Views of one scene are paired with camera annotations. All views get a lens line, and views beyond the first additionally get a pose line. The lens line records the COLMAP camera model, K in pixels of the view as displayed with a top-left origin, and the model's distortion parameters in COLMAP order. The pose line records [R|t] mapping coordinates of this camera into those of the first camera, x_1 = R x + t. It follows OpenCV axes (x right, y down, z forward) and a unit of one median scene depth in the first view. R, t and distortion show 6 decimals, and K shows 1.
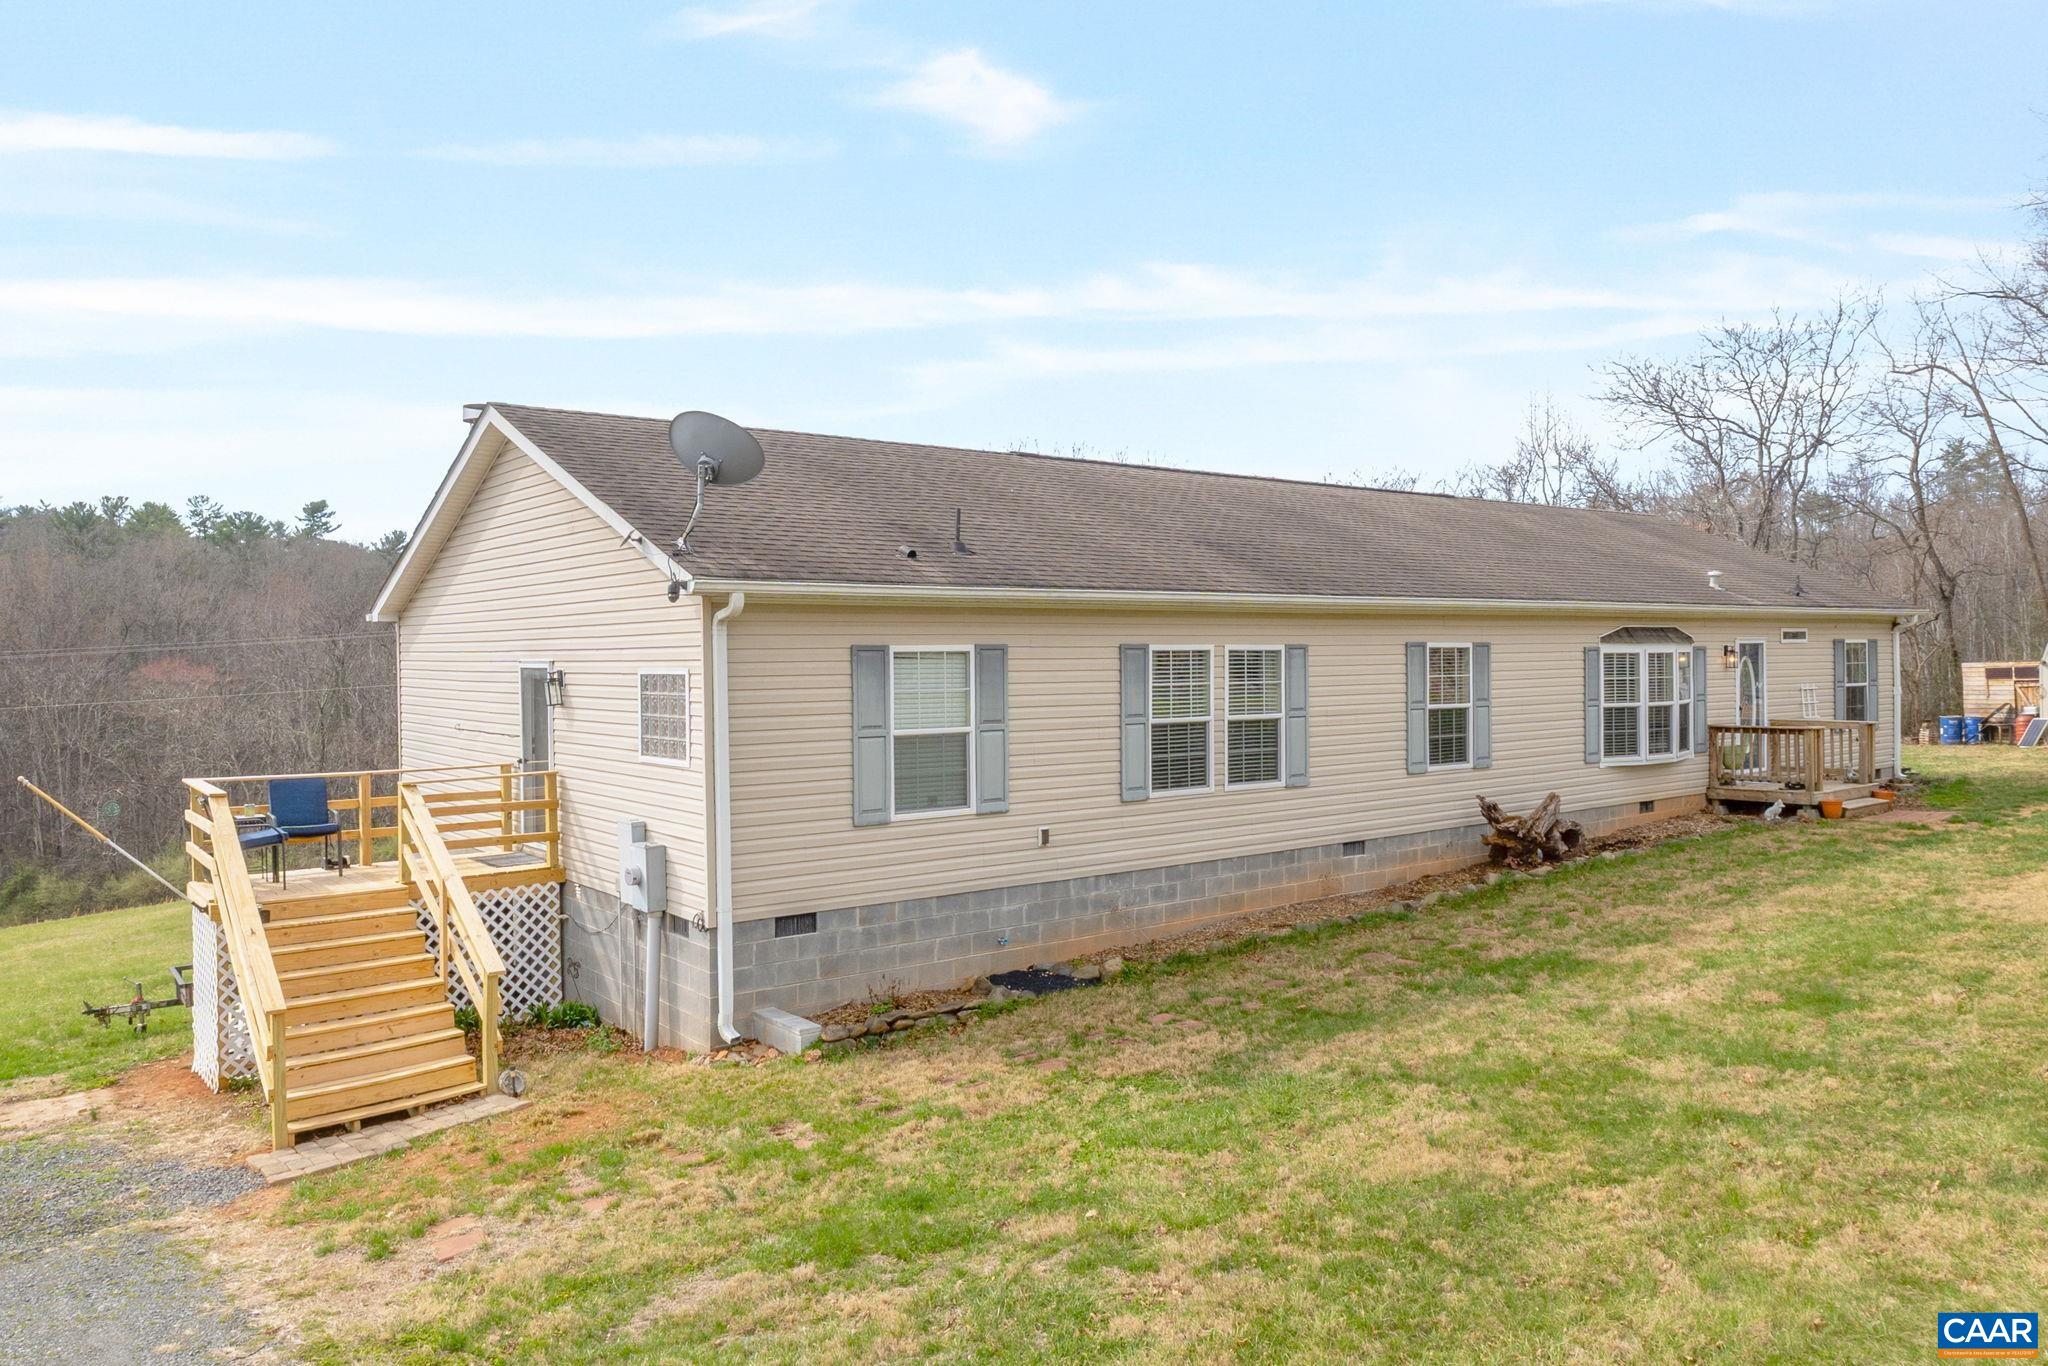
lens RADIAL K [[915.8, 0, 1025.4], [0, 915.8, 660.8], [0, 0, 1]] dist [-0.002820, -0.000280]
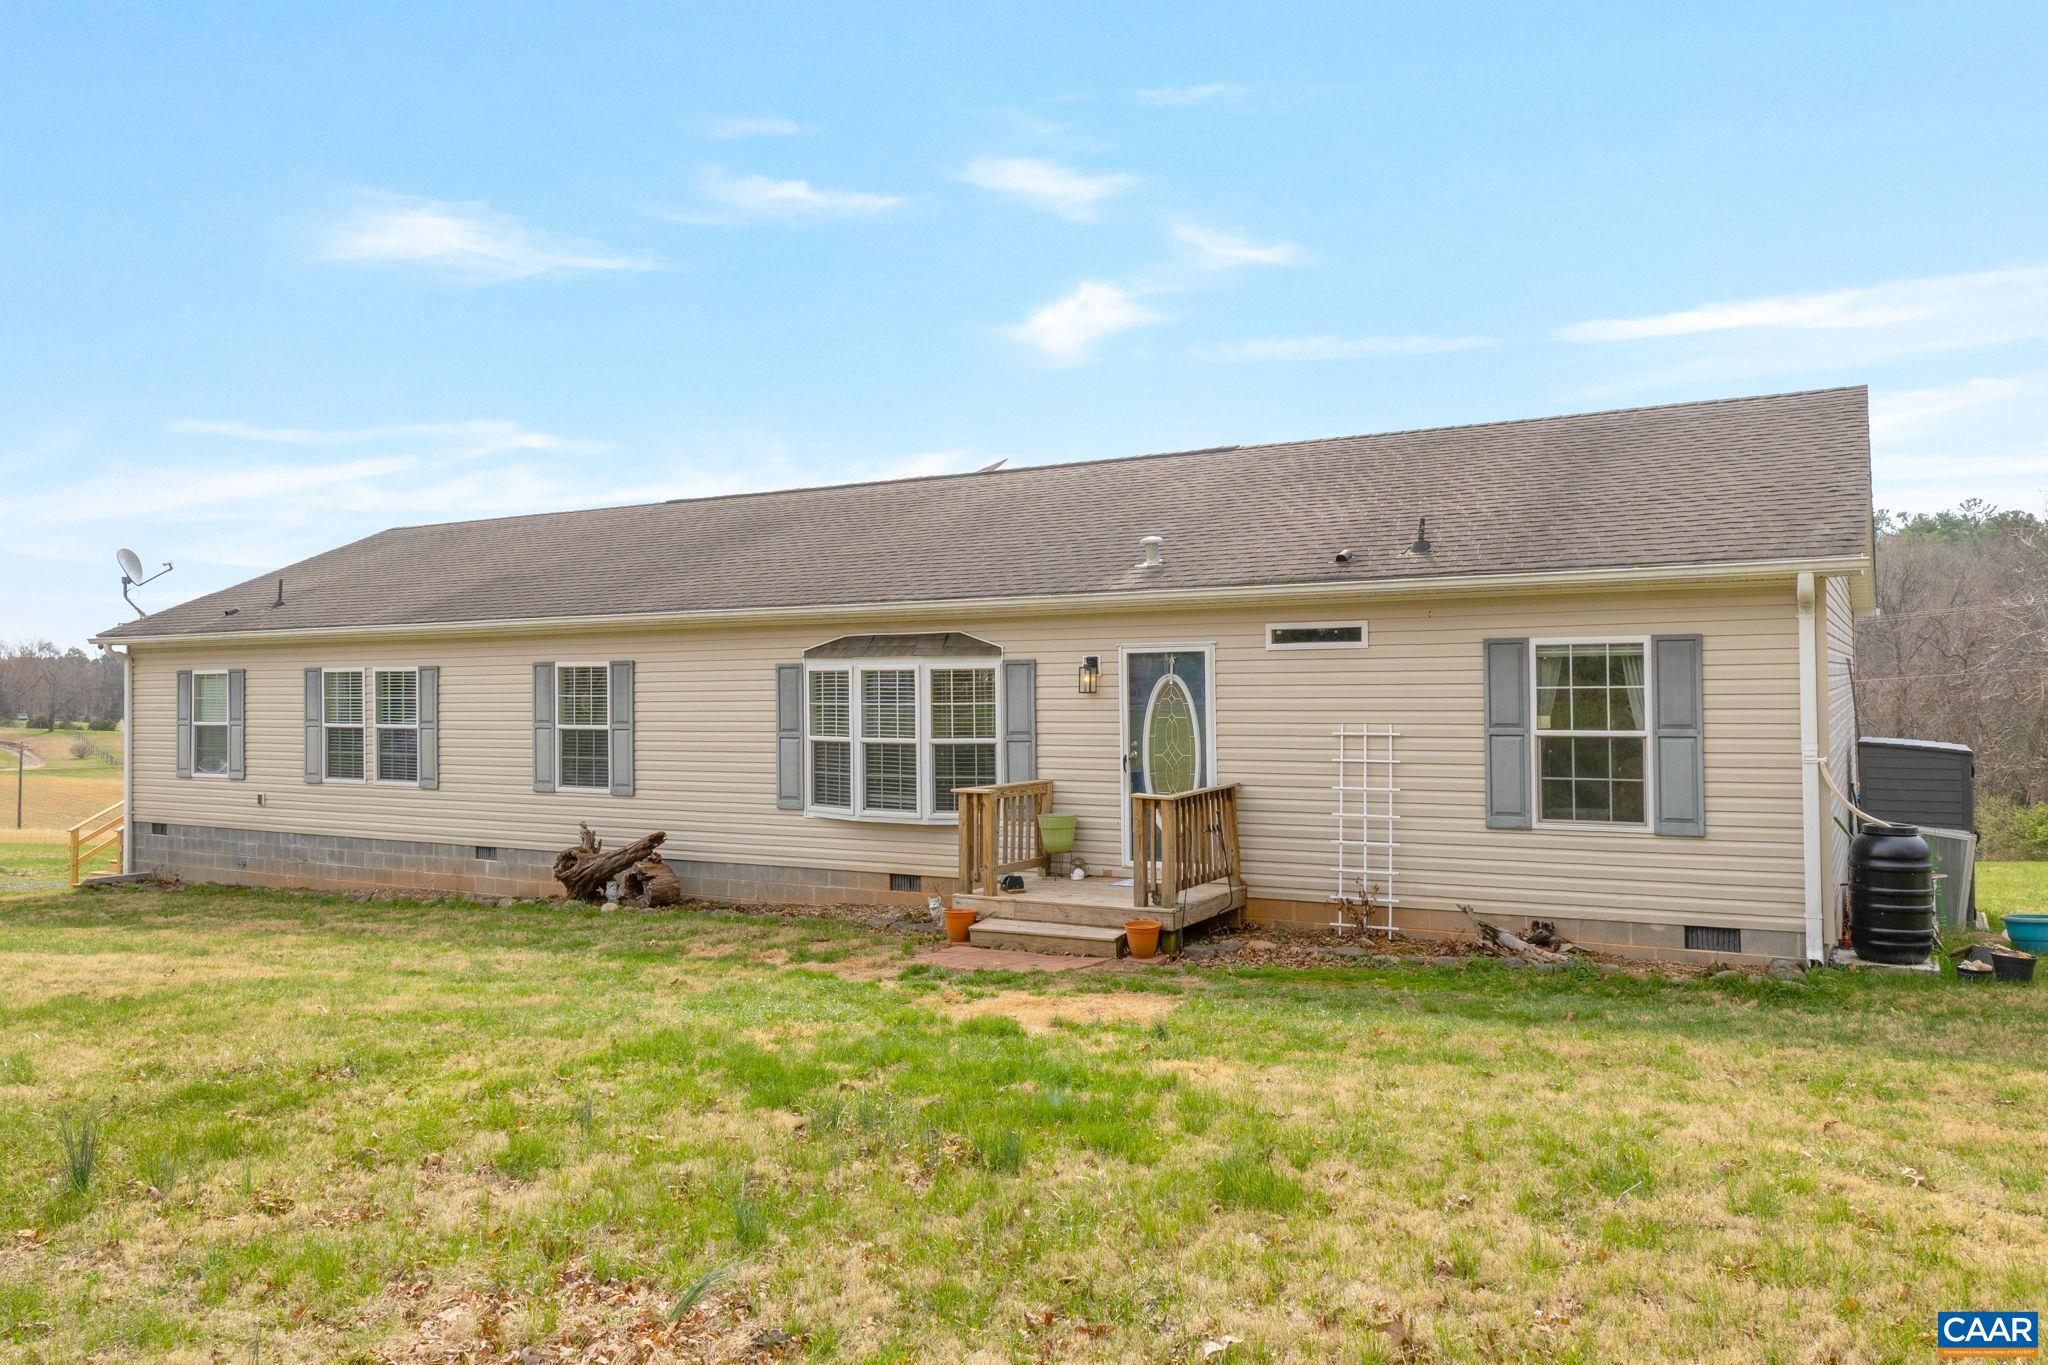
lens RADIAL K [[838.2, 0, 1019.6], [0, 838.2, 647.3], [0, 0, 1]] dist [-0.002634, 0.000011]
pose [[0.717369, -0.012686, -0.696578, 1.322031], [0.006965, 0.999915, -0.011037, -0.020607], [0.696658, 0.003066, 0.717397, 0.639259]]
